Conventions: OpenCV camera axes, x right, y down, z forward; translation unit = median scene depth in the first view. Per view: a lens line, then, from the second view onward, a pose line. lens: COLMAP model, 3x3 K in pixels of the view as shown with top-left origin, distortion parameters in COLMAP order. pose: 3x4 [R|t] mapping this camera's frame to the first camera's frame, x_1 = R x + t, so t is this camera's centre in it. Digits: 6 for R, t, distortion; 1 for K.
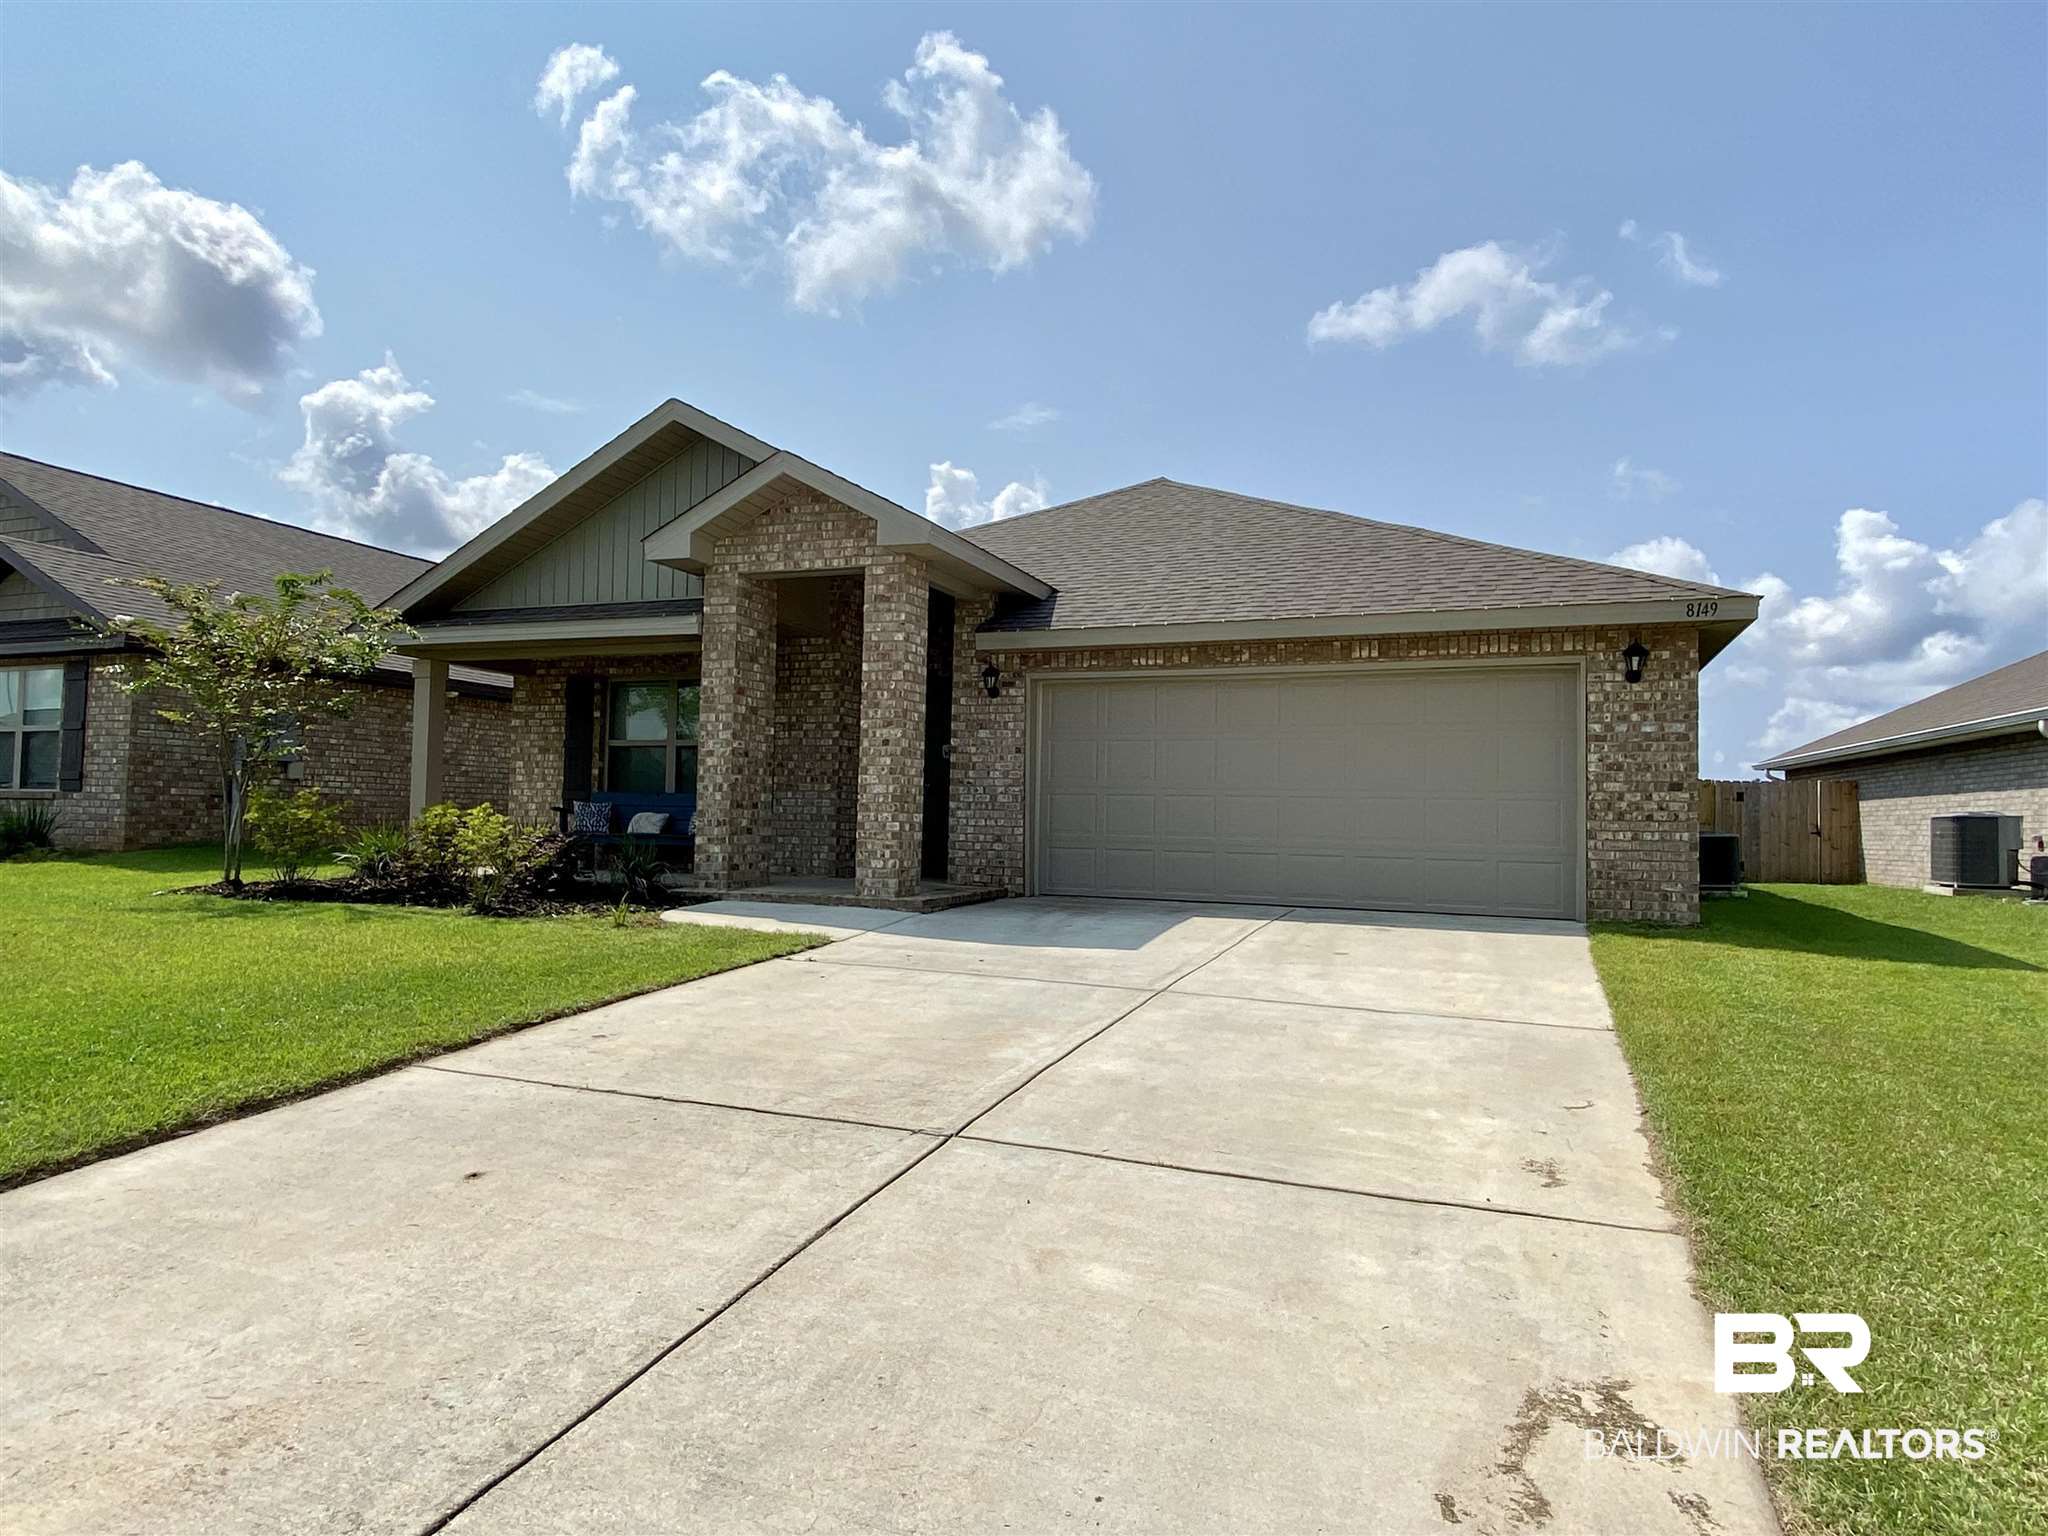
lens RADIAL K [[1176.7, 0, 1039.2], [0, 1176.7, 769.5], [0, 0, 1]] dist [-0.024435, -0.003858]
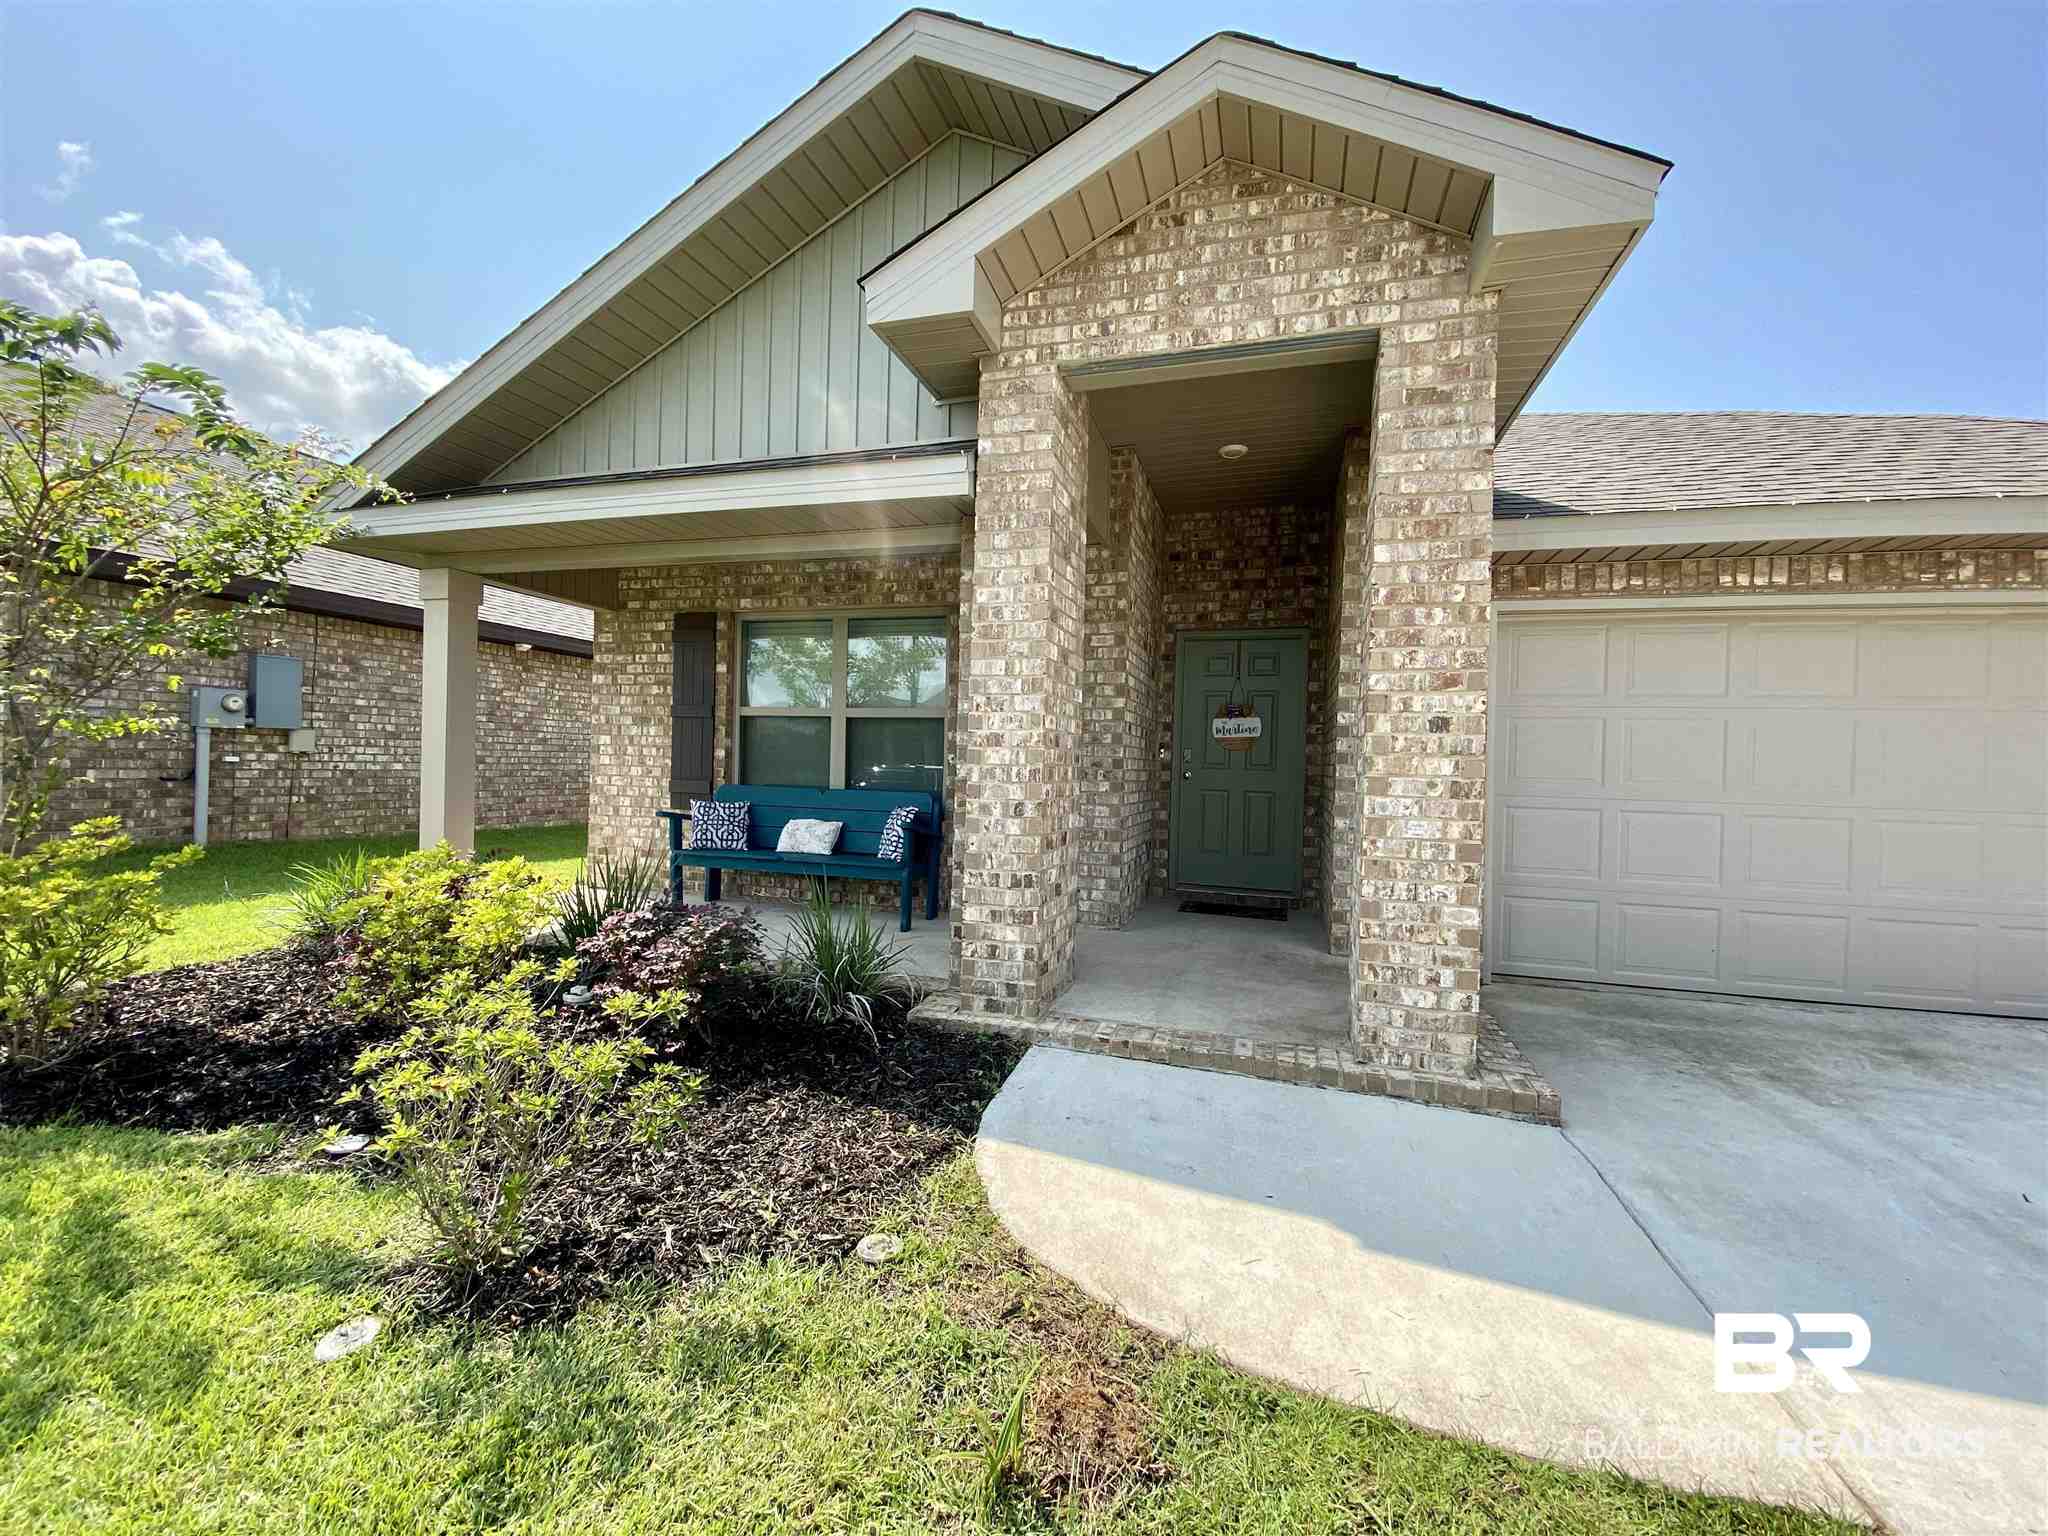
lens RADIAL K [[827.2, 0, 1011.9], [0, 827.2, 772.9], [0, 0, 1]] dist [0.011839, -0.014884]
pose [[0.999477, 0.009549, 0.030896, -0.276918], [-0.011239, 0.998424, 0.054982, -0.018641], [-0.030322, -0.055300, 0.998009, 0.636932]]
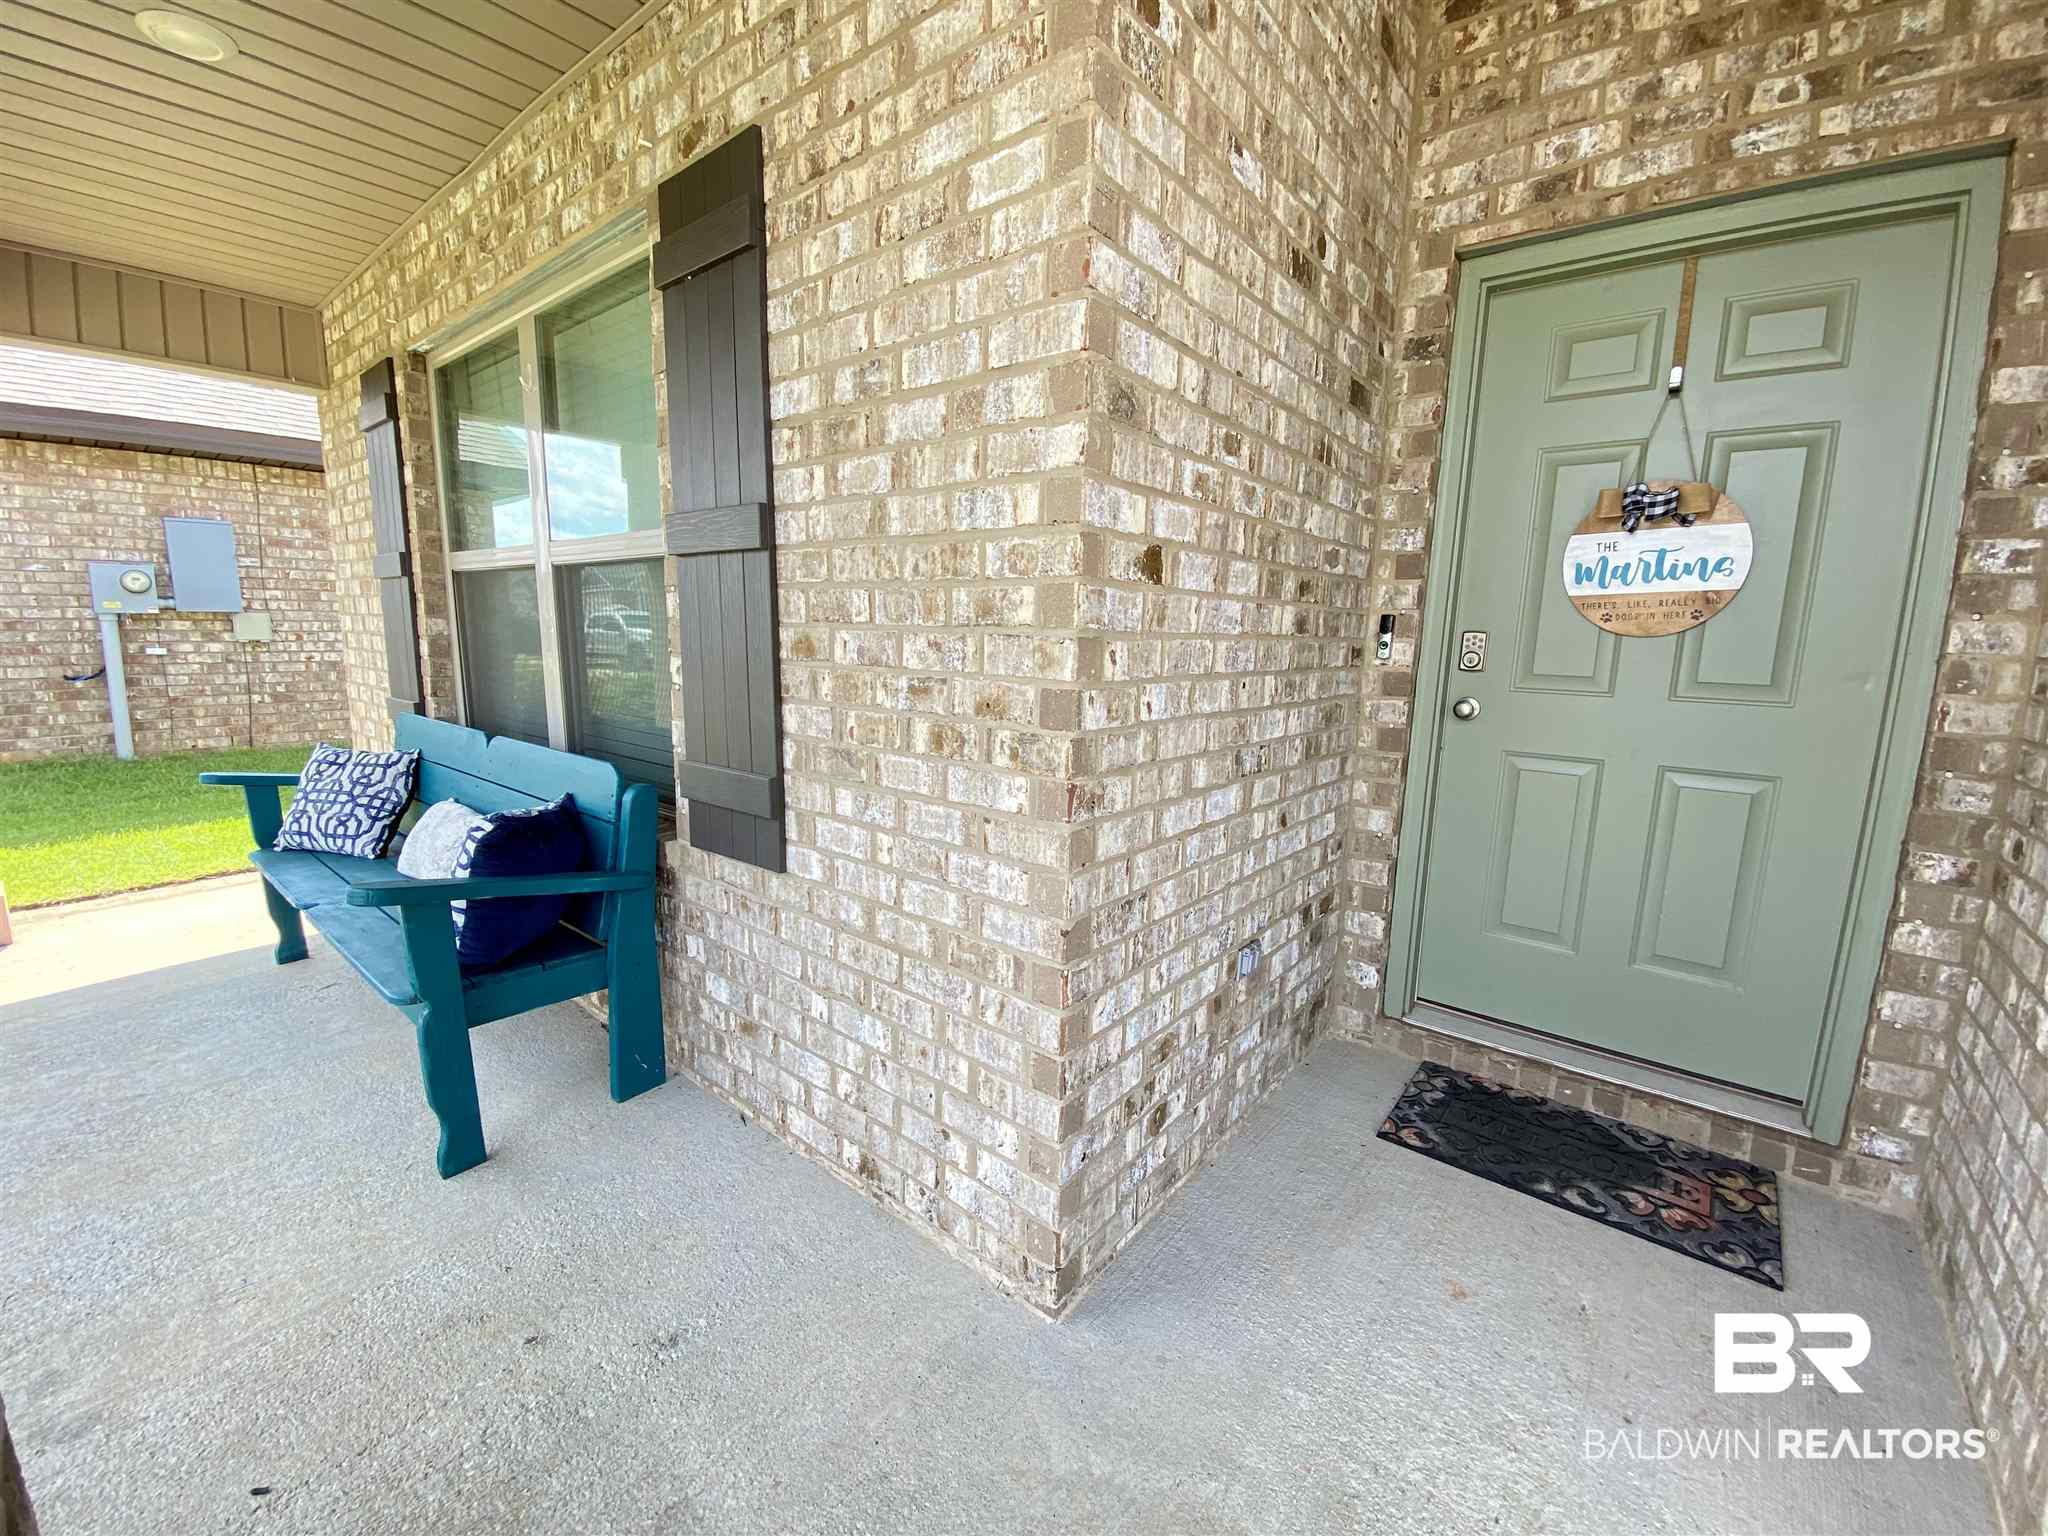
lens RADIAL K [[827.2, 0, 1016.2], [0, 827.2, 767.5], [0, 0, 1]] dist [0.011839, -0.014884]
pose [[0.941593, 0.057481, -0.331812, -0.161517], [0.010812, 0.979656, 0.200390, -0.013330], [0.336581, -0.192274, 0.921816, 1.019097]]
